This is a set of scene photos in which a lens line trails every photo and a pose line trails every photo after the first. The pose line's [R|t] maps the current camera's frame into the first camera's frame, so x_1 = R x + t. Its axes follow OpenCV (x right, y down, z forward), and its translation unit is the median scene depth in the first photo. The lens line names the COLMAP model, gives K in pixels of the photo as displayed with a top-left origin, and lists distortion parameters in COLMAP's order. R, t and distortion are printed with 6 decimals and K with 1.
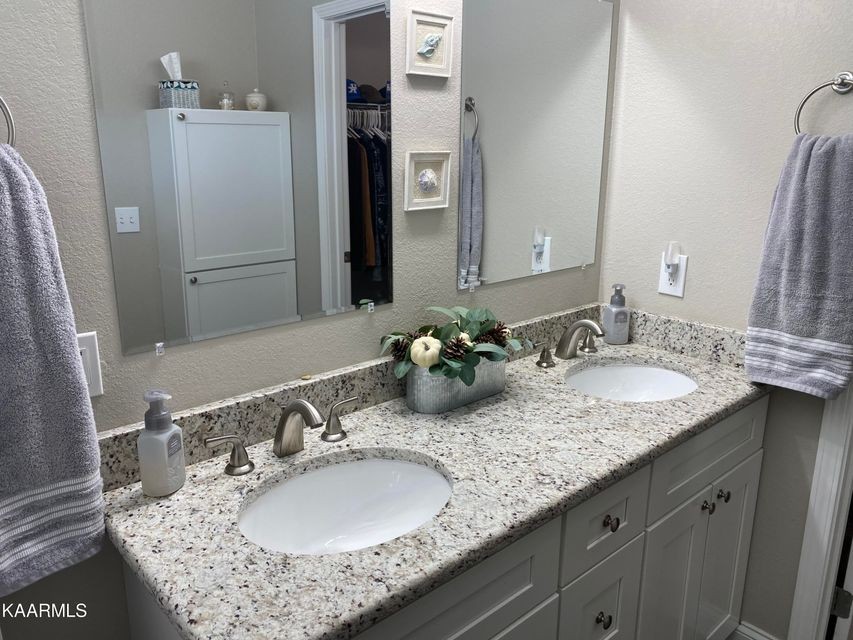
lens RADIAL K [[649.6, 0, 426.5], [0, 649.6, 320.0], [0, 0, 1]] dist [0.058532, -0.100935]
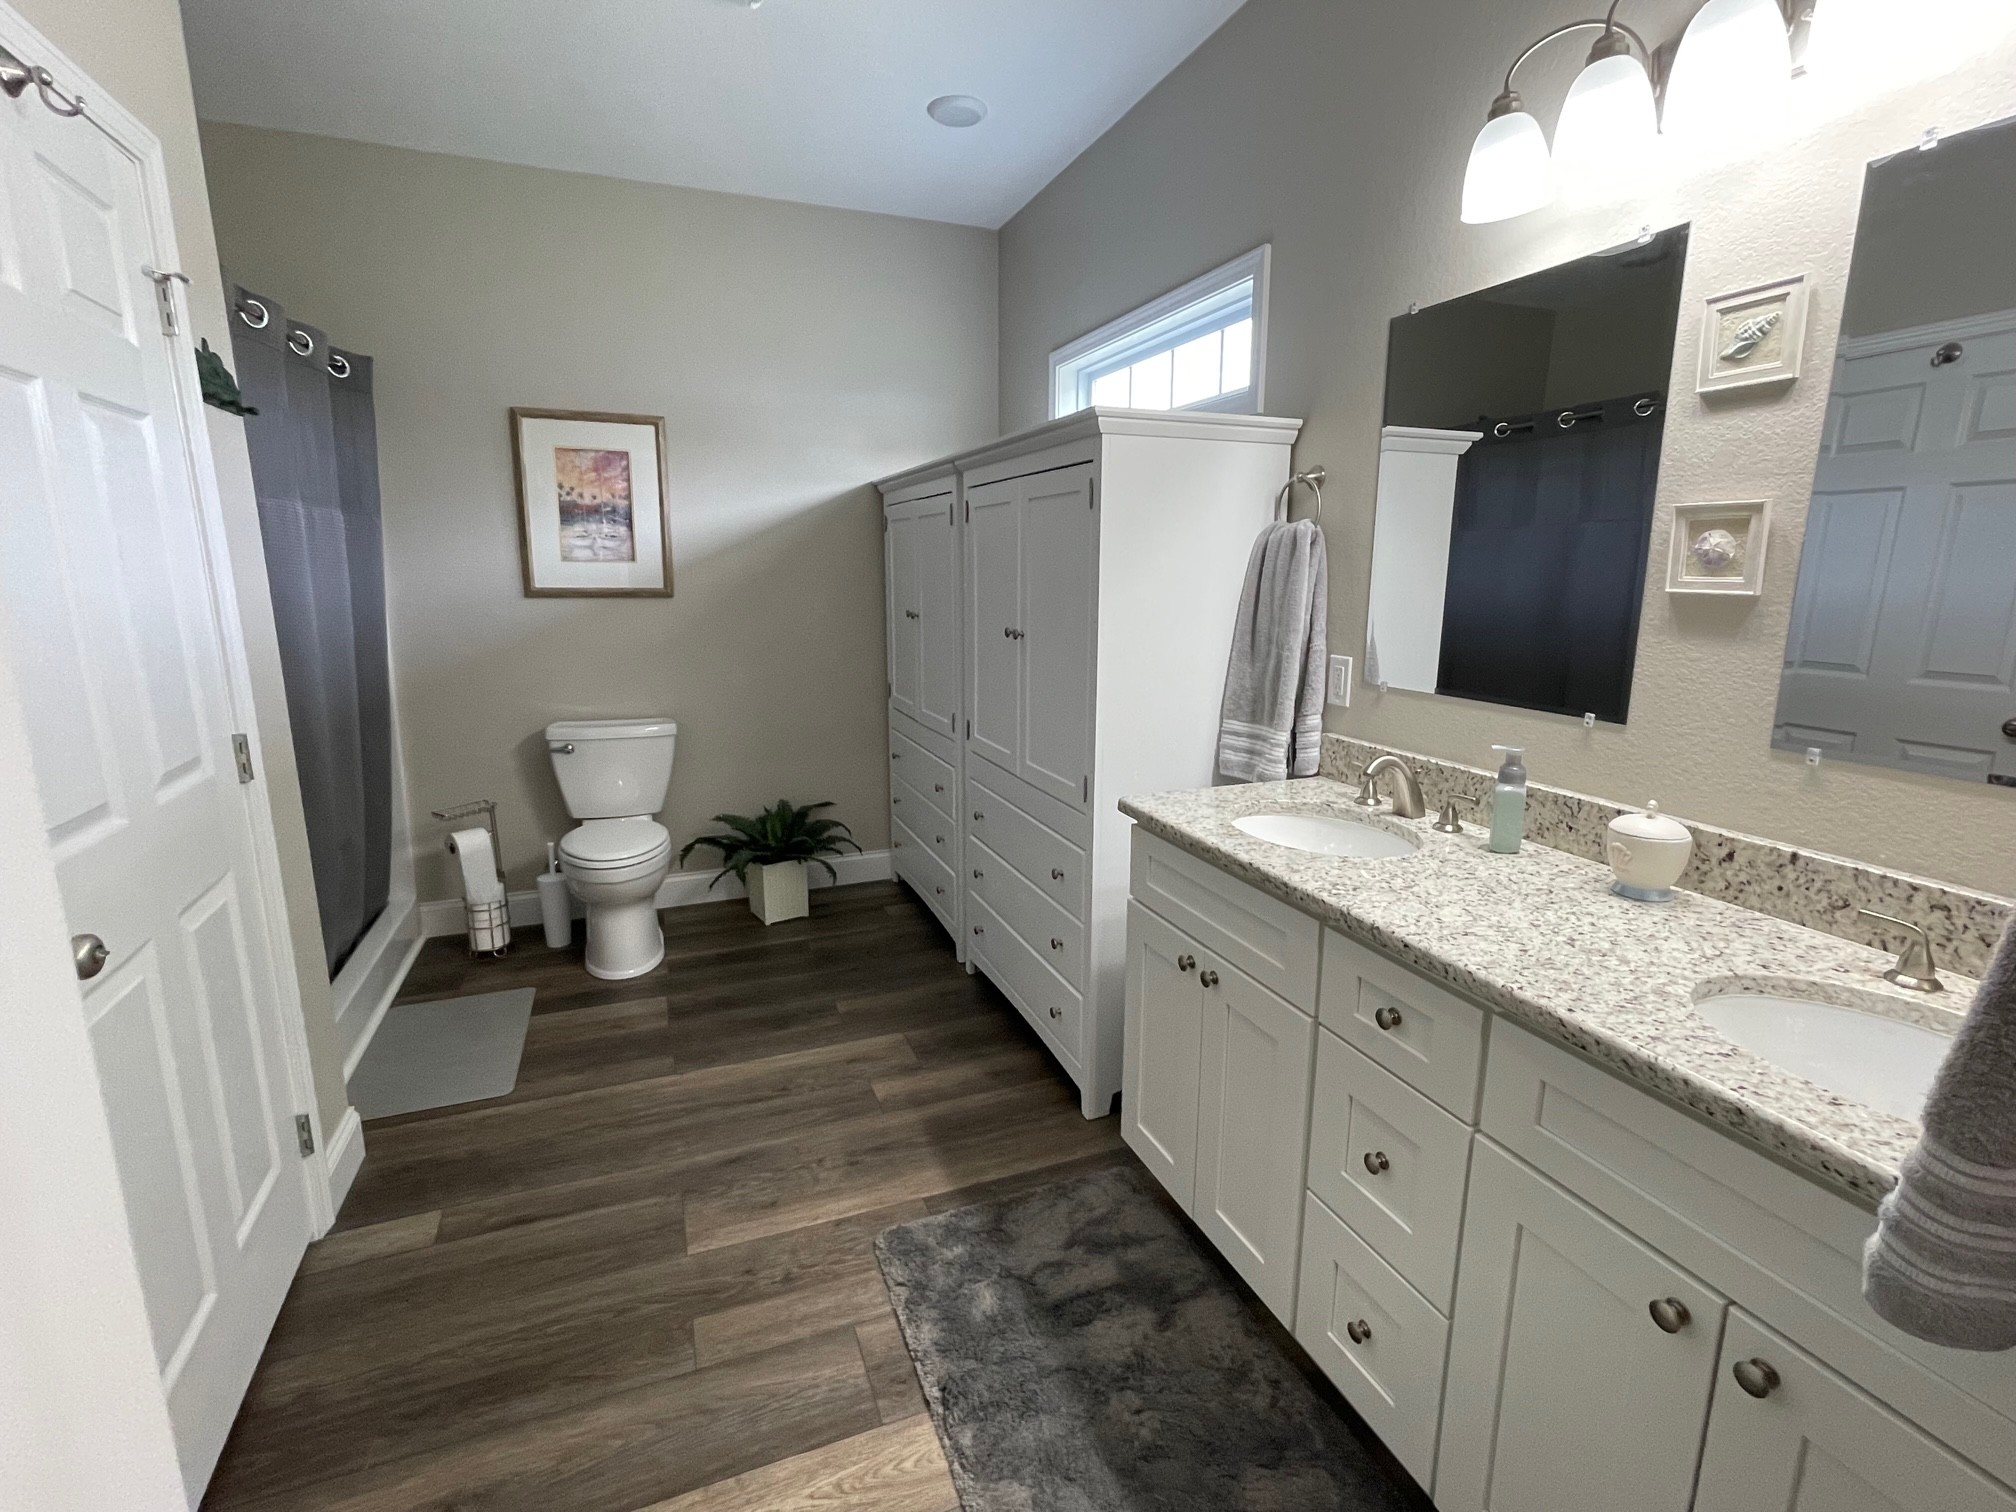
lens RADIAL K [[926.1, 0, 1008.0], [0, 926.1, 756.0], [0, 0, 1]] dist [-0.030754, -0.000030]
pose [[-0.348376, 0.184725, -0.918973, 1.114097], [-0.245612, 0.928146, 0.279679, -0.109581], [0.904604, 0.323145, -0.277973, 0.711790]]
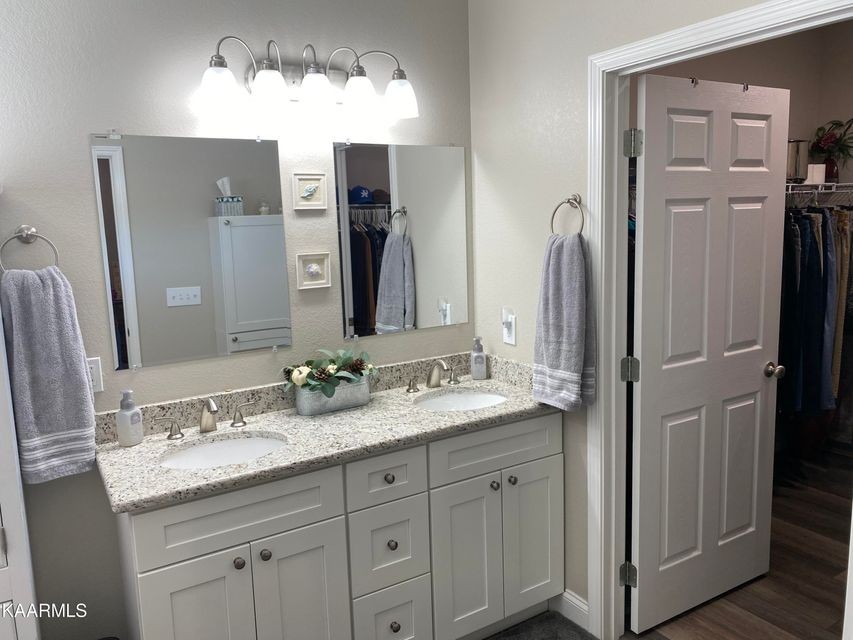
lens RADIAL K [[648.4, 0, 426.5], [0, 648.4, 320.0], [0, 0, 1]] dist [0.072645, -0.166374]
pose [[0.983881, -0.010077, -0.178540, 0.582005], [-0.008499, 0.994648, -0.102973, 0.073484], [0.178622, 0.102830, 0.978530, -0.531478]]
